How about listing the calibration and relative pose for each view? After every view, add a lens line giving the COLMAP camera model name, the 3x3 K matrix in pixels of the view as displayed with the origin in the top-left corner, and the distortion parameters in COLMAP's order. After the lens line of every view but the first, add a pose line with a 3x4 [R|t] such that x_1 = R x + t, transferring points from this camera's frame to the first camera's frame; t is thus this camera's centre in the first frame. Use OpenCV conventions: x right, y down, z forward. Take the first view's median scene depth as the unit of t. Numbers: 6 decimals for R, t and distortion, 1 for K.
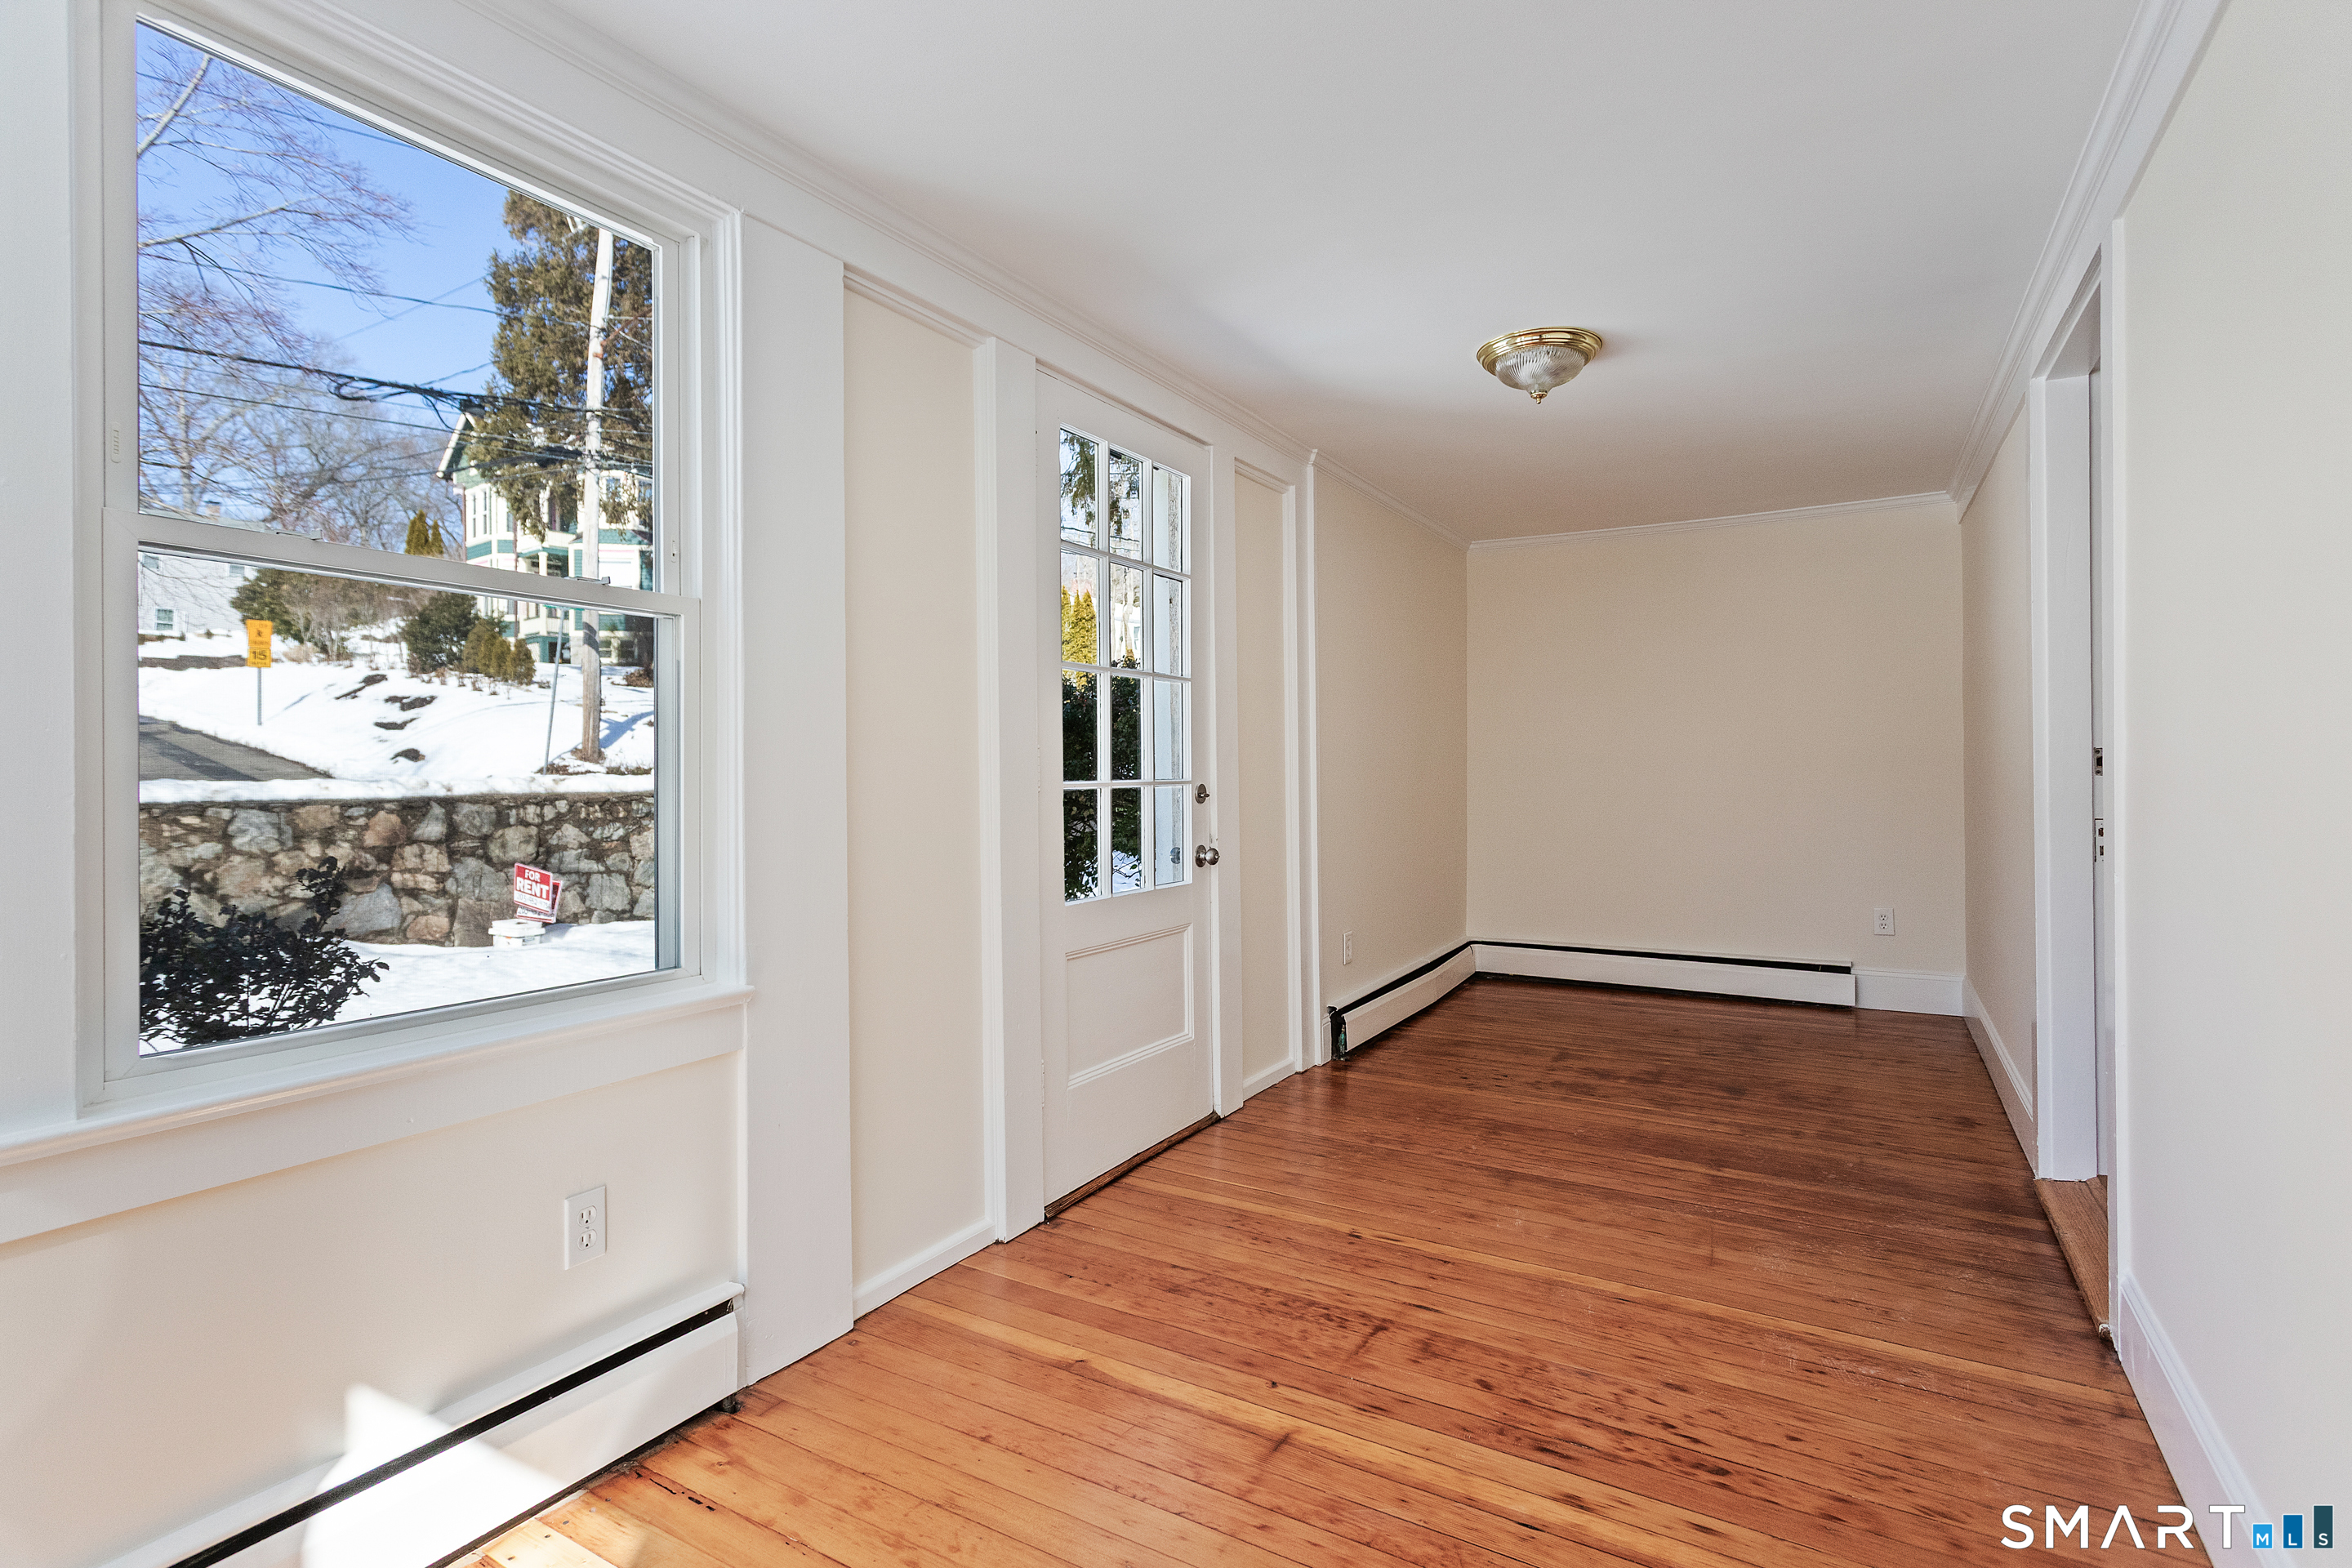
lens RADIAL K [[1108.5, 0, 1175.8], [0, 1108.5, 780.6], [0, 0, 1]] dist [0.002738, -0.000504]
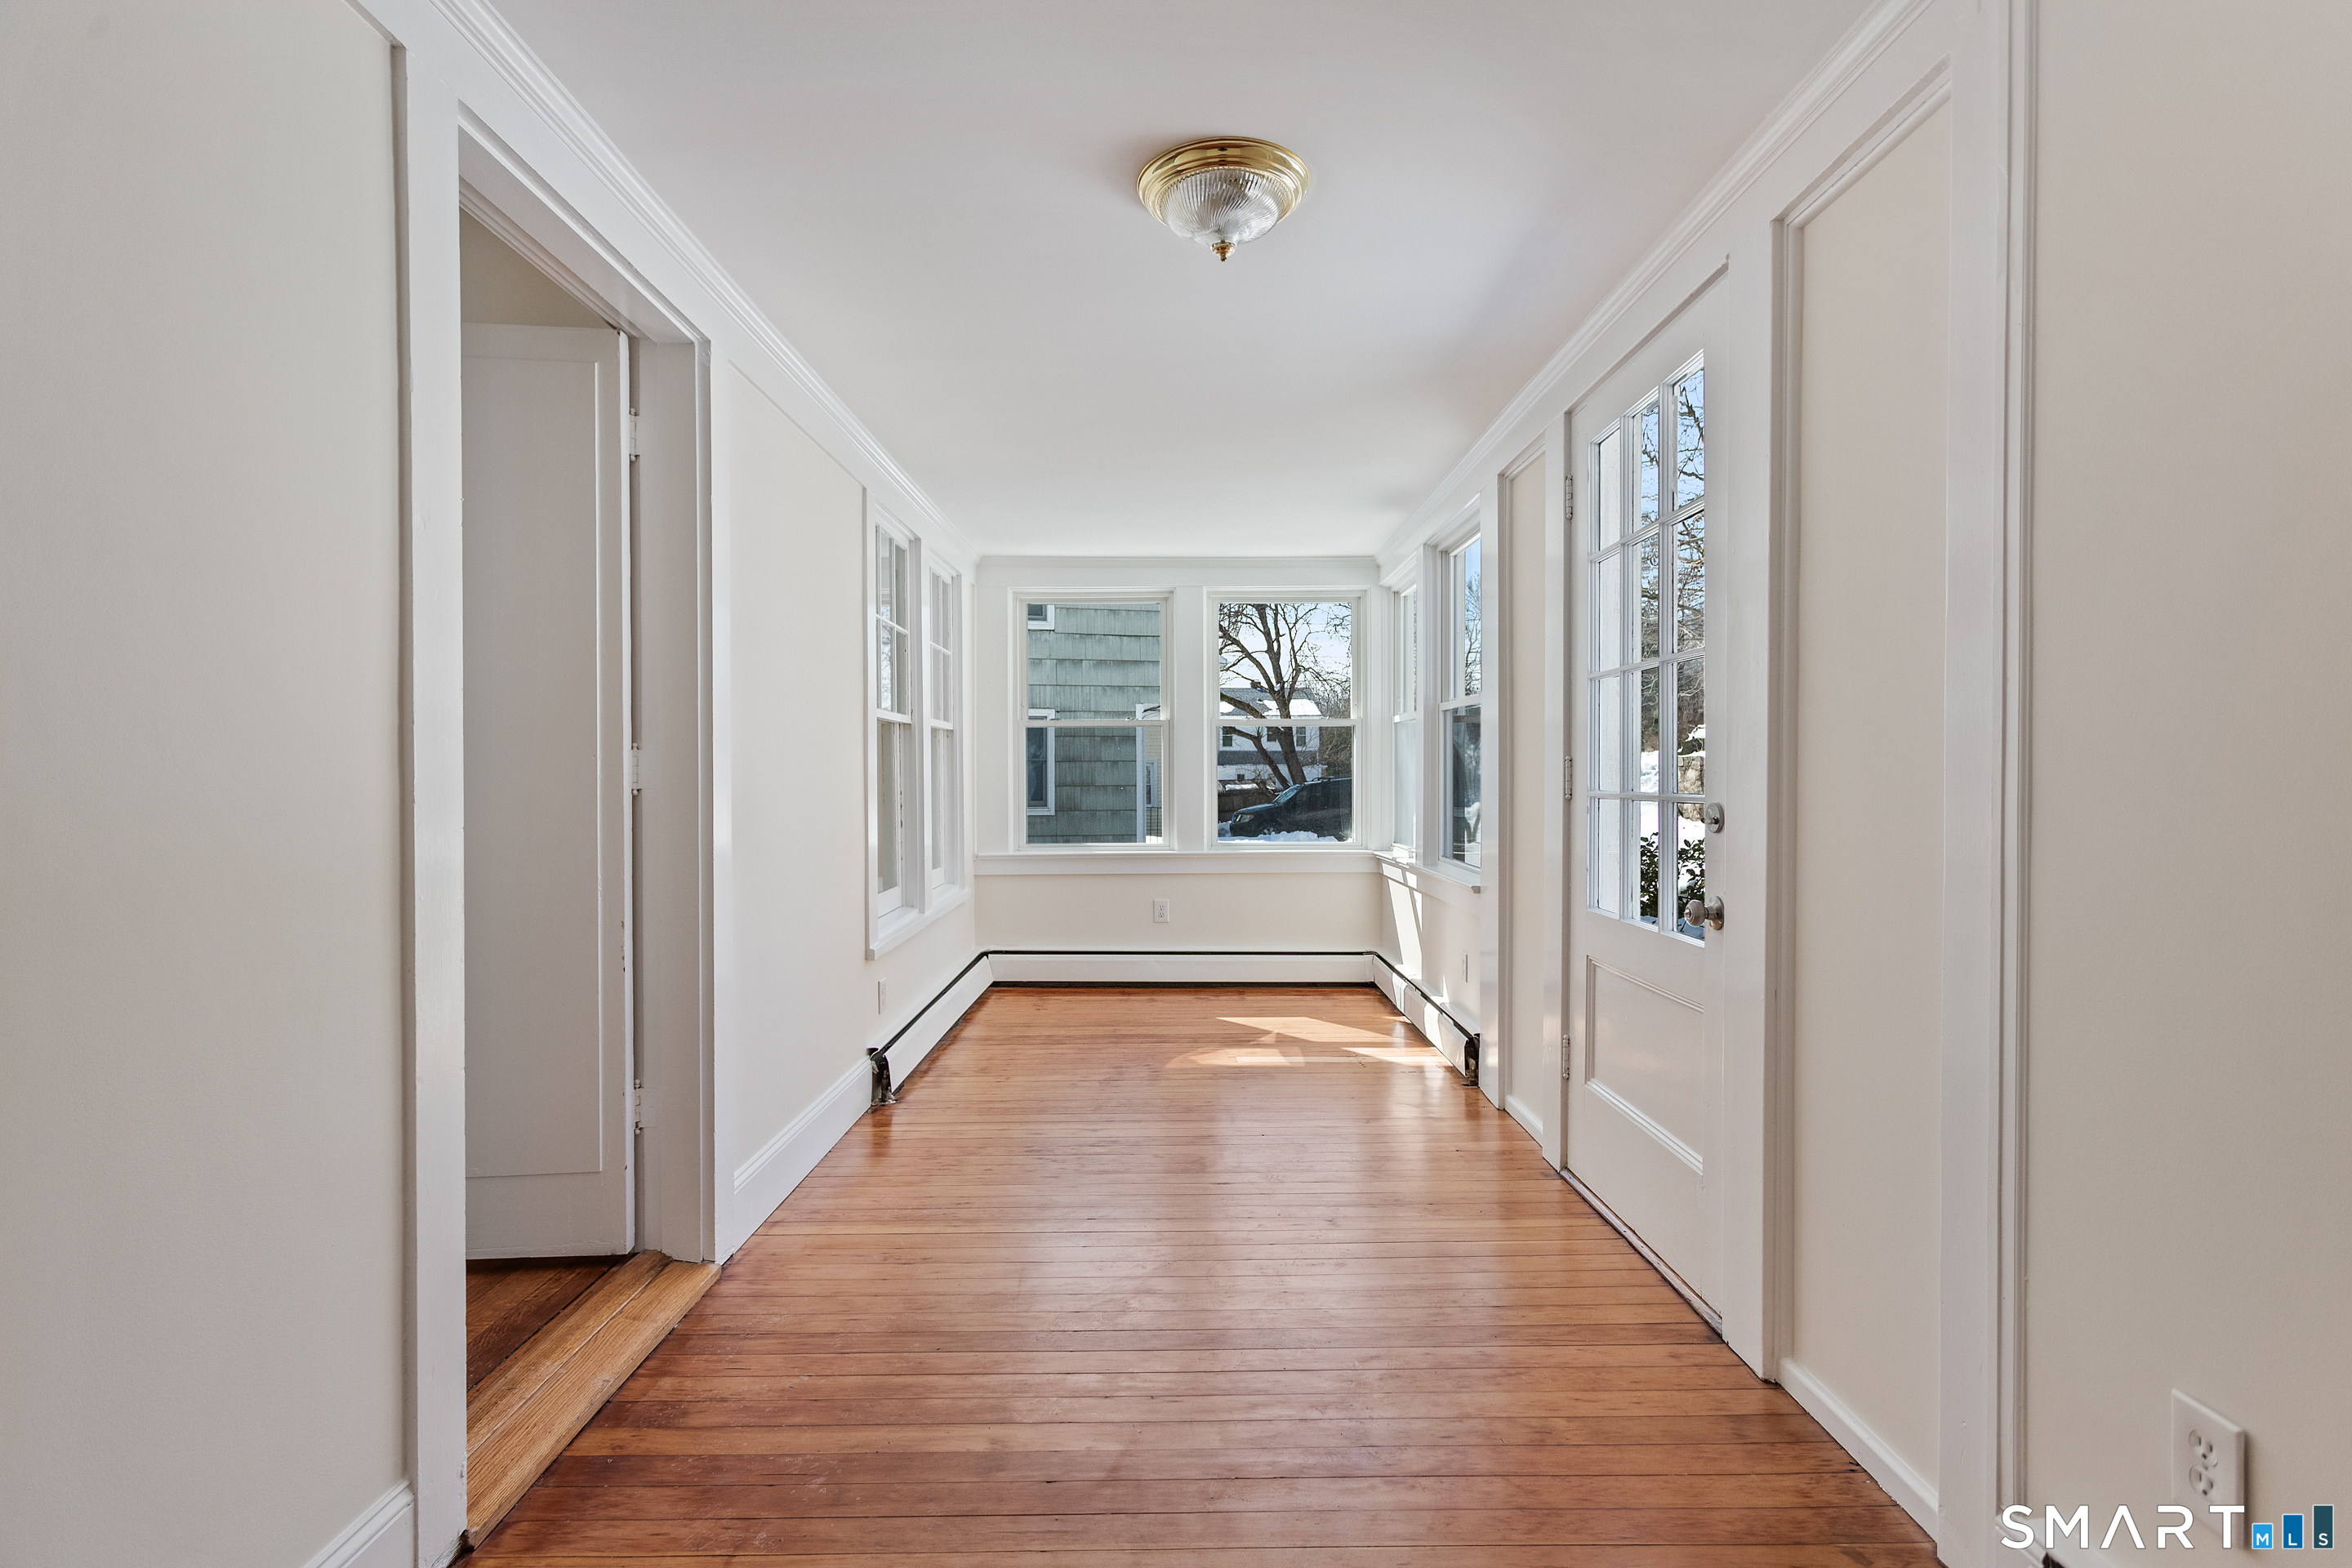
lens RADIAL K [[1108.5, 0, 1175.9], [0, 1108.5, 780.0], [0, 0, 1]] dist [0.002738, -0.000504]
pose [[-0.854212, 0.013225, -0.519757, 1.018884], [0.007004, 0.999878, 0.013930, -0.033591], [0.519878, 0.008258, -0.854201, 2.233040]]
